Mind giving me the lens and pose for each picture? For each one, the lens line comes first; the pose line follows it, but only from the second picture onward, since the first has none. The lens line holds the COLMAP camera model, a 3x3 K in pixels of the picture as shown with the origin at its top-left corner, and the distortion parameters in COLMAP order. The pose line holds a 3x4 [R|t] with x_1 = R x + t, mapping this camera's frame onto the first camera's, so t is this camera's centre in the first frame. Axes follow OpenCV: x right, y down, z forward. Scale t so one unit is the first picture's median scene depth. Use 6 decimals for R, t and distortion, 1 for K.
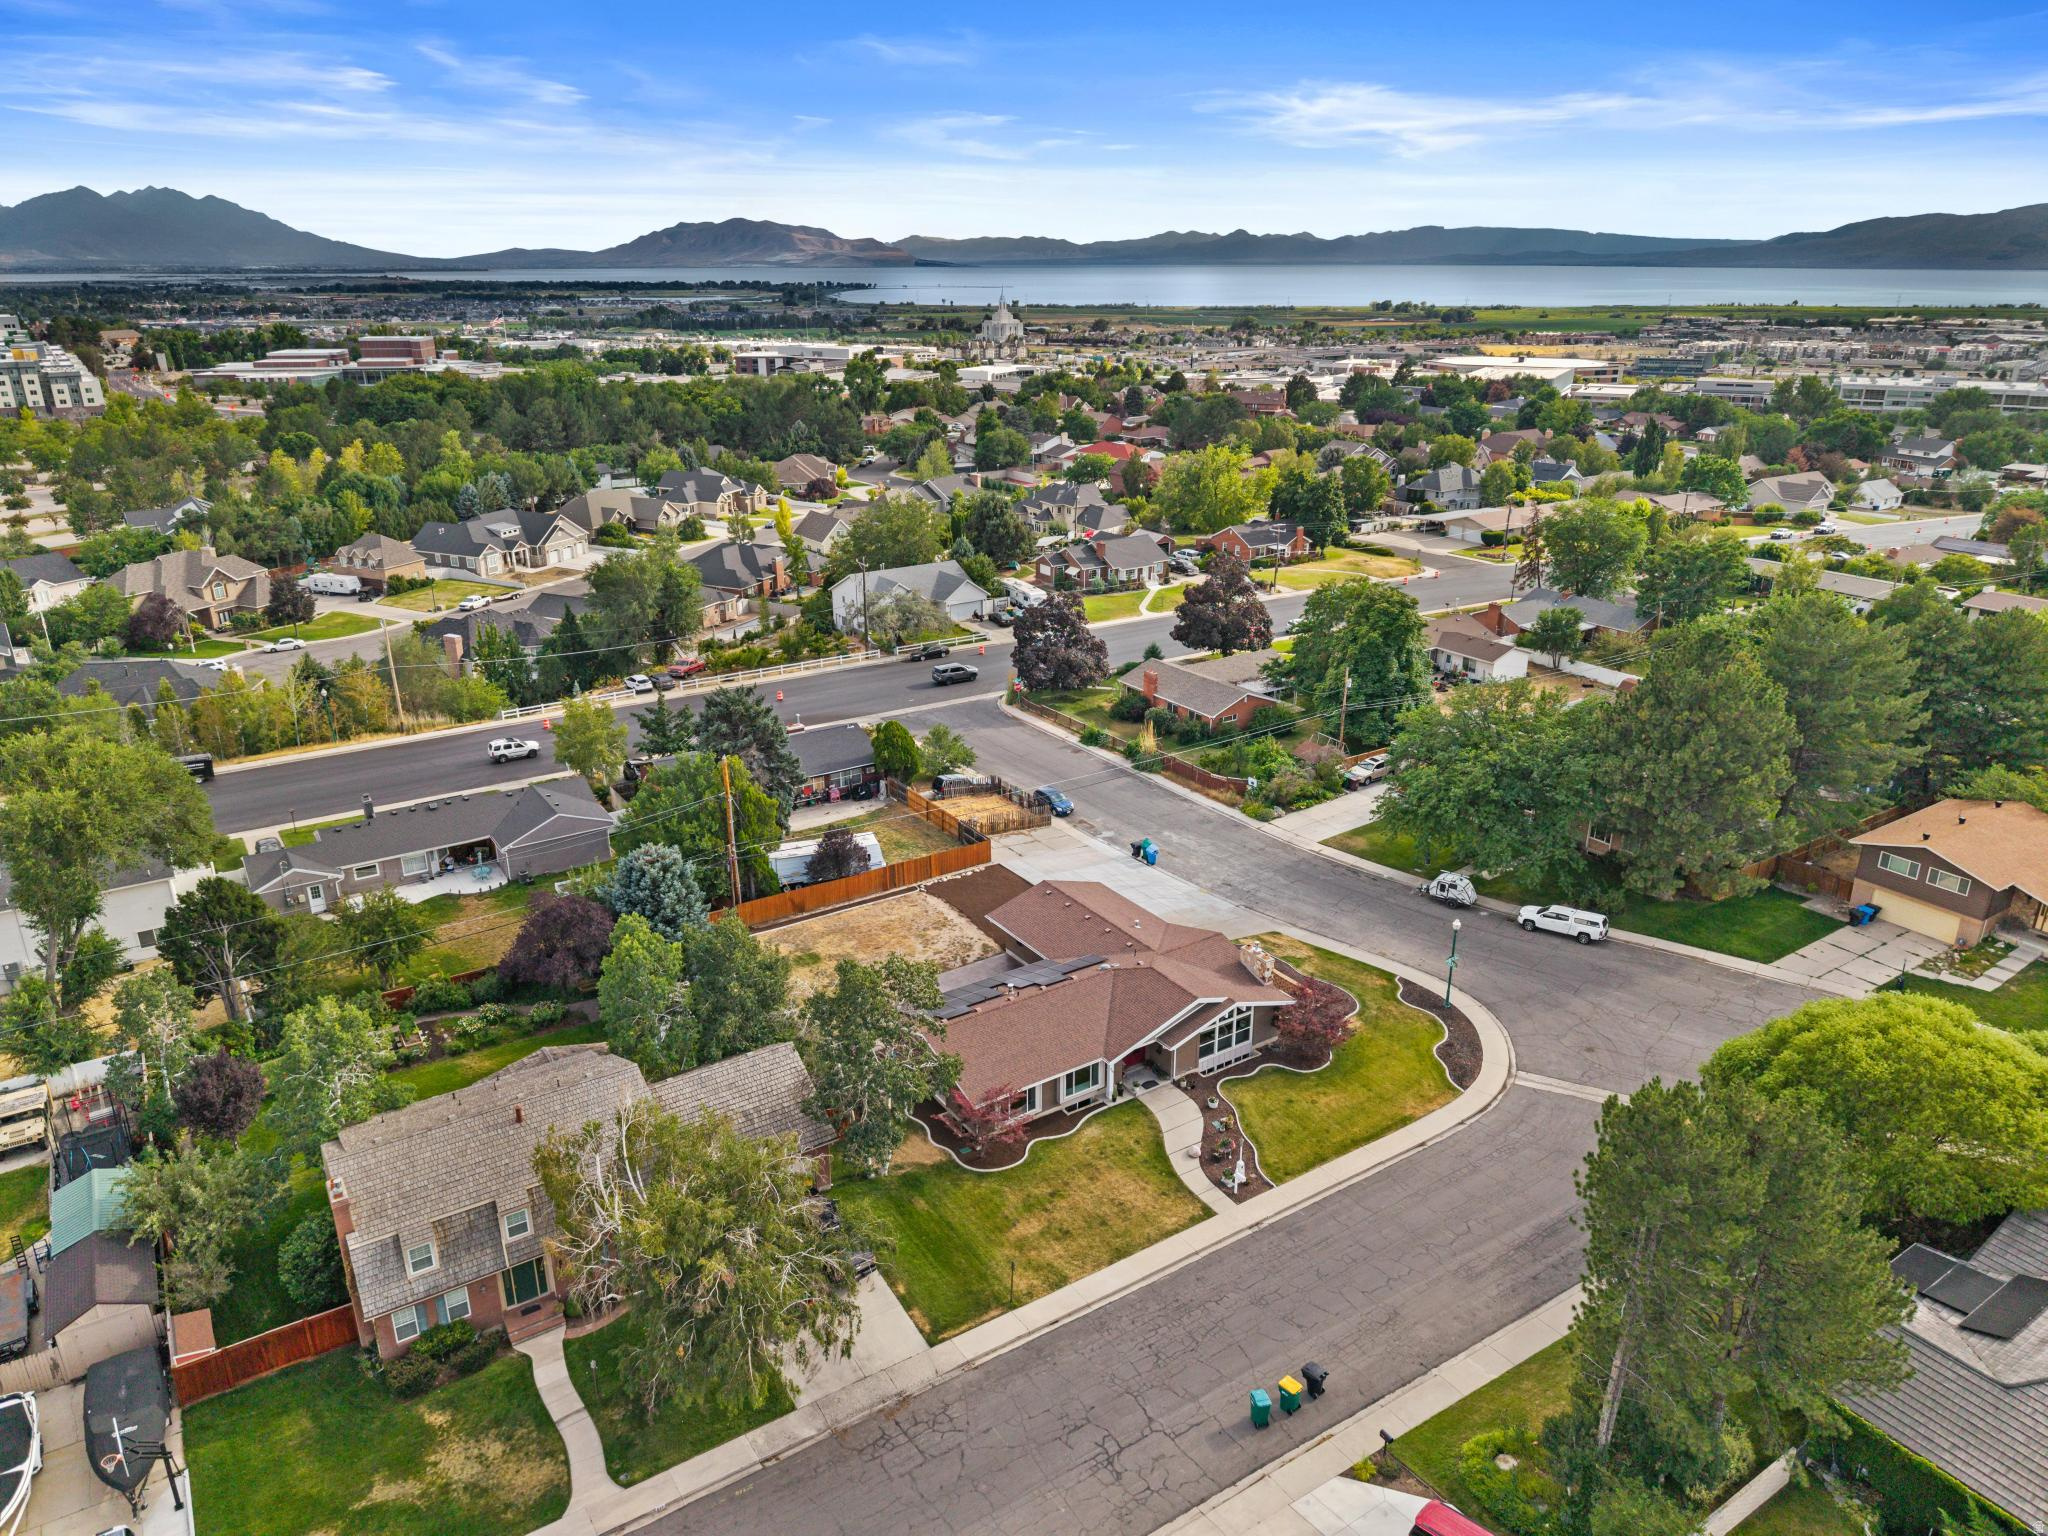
lens RADIAL K [[1355.1, 0, 1024.0], [0, 1355.1, 768.0], [0, 0, 1]] dist [0.009679, -0.001247]
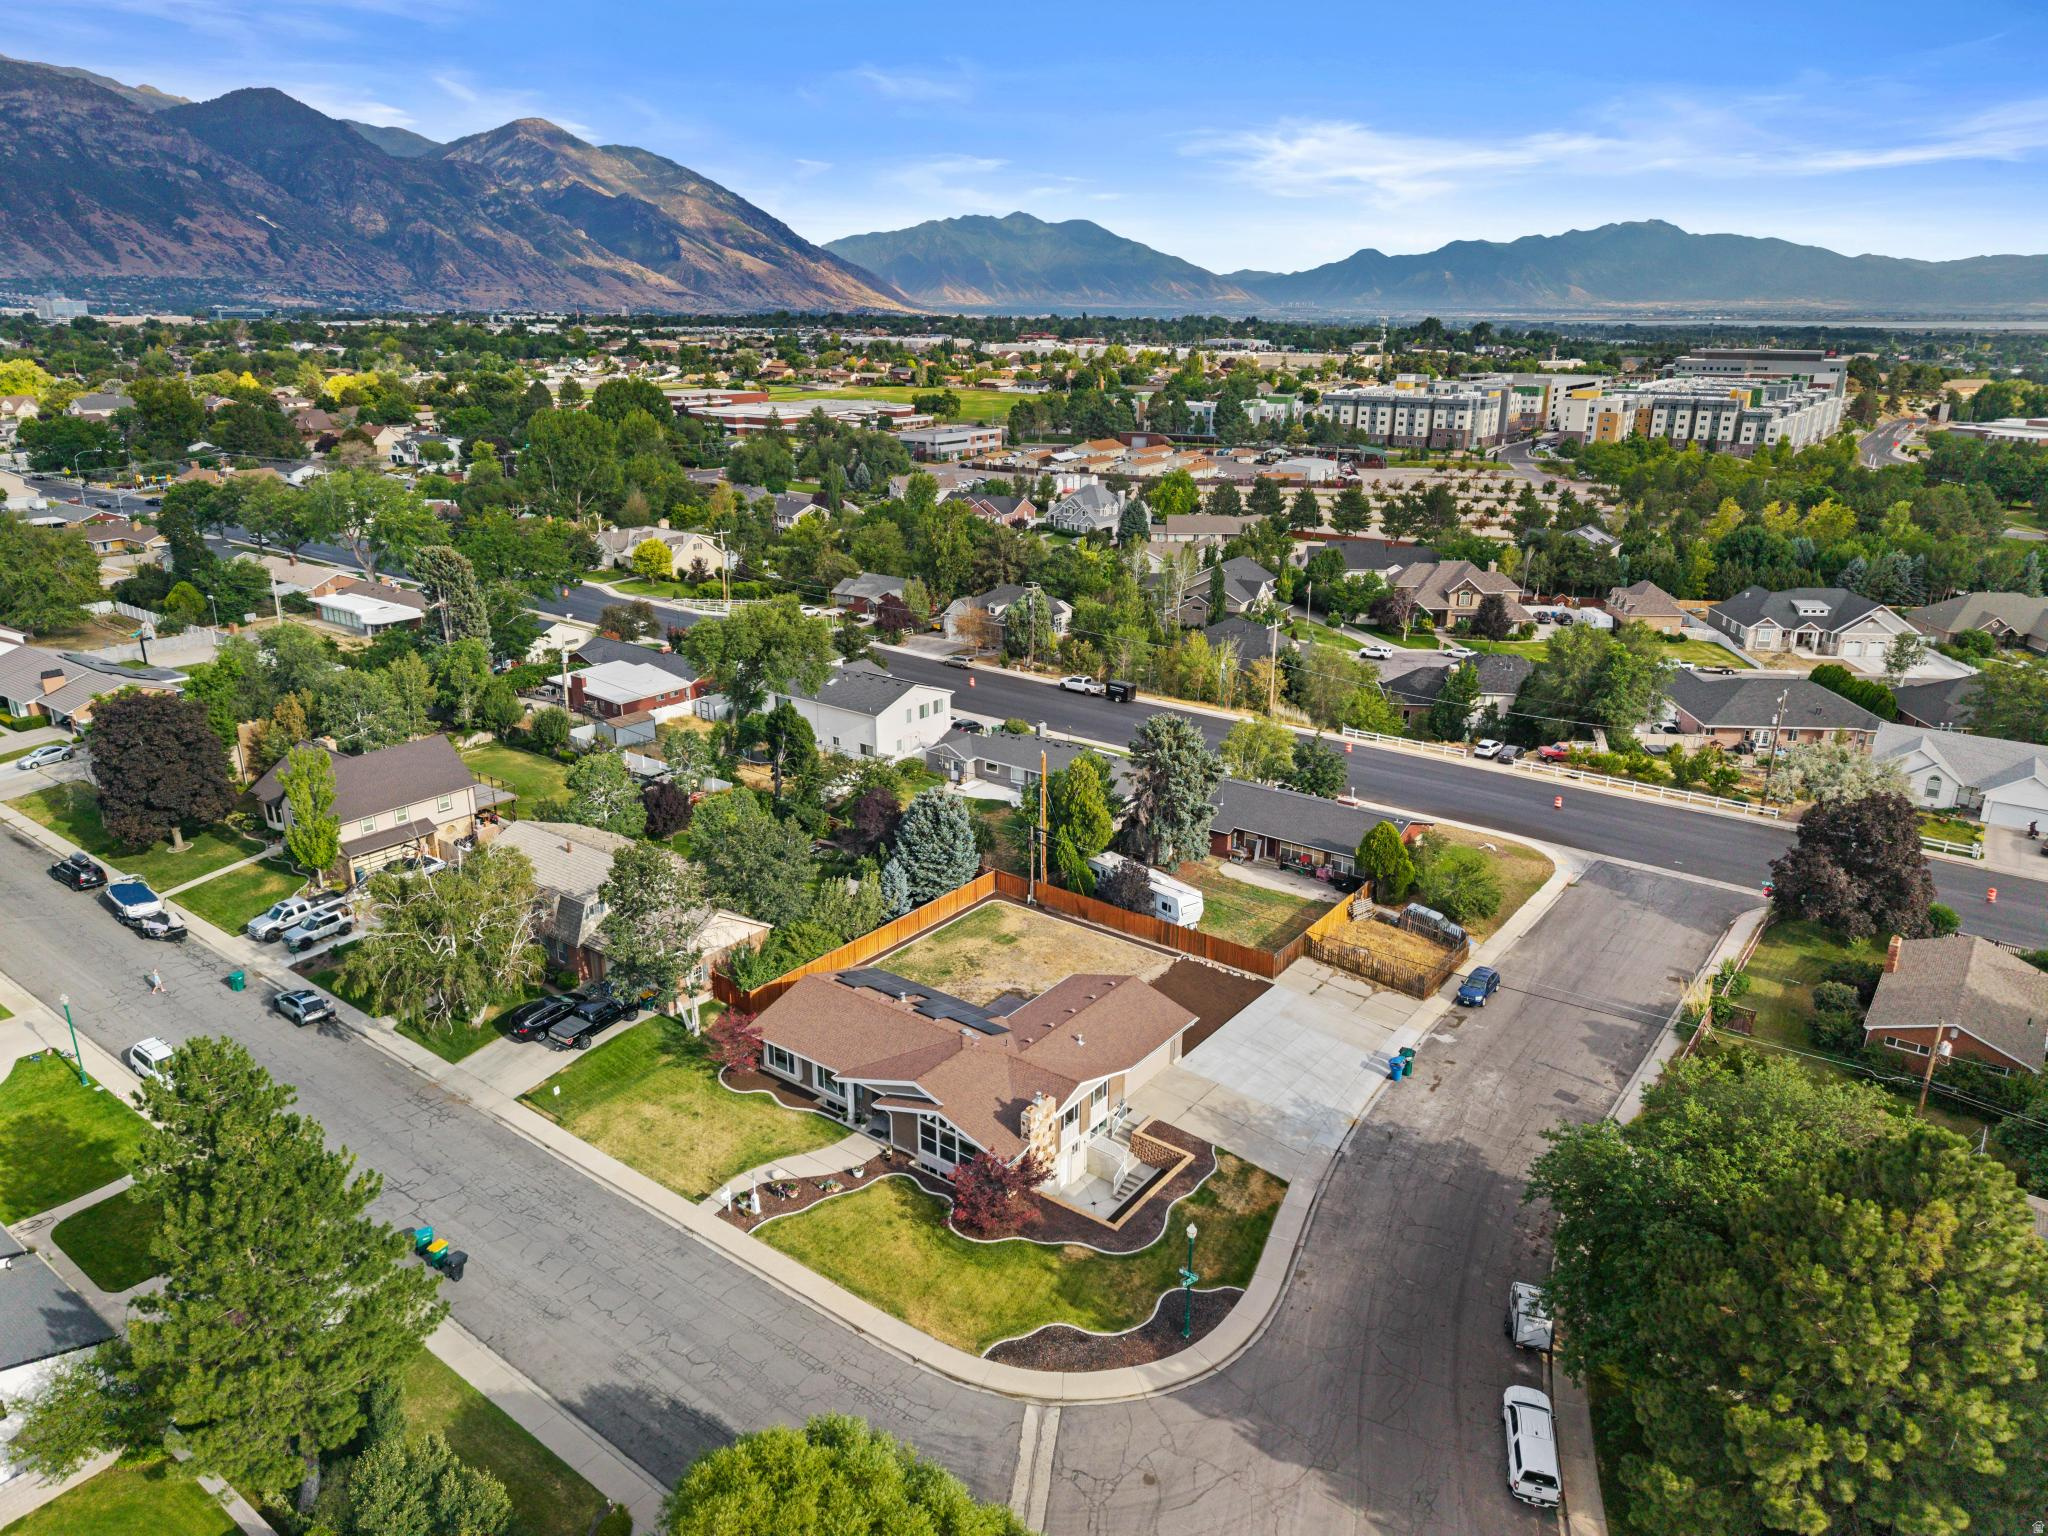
lens RADIAL K [[1374.0, 0, 1028.0], [0, 1374.0, 754.3], [0, 0, 1]] dist [0.014003, 0.001605]
pose [[0.335752, 0.290069, -0.896175, 0.906878], [-0.328238, 0.927800, 0.177331, -0.232404], [0.882910, 0.234619, 0.406723, 0.574983]]
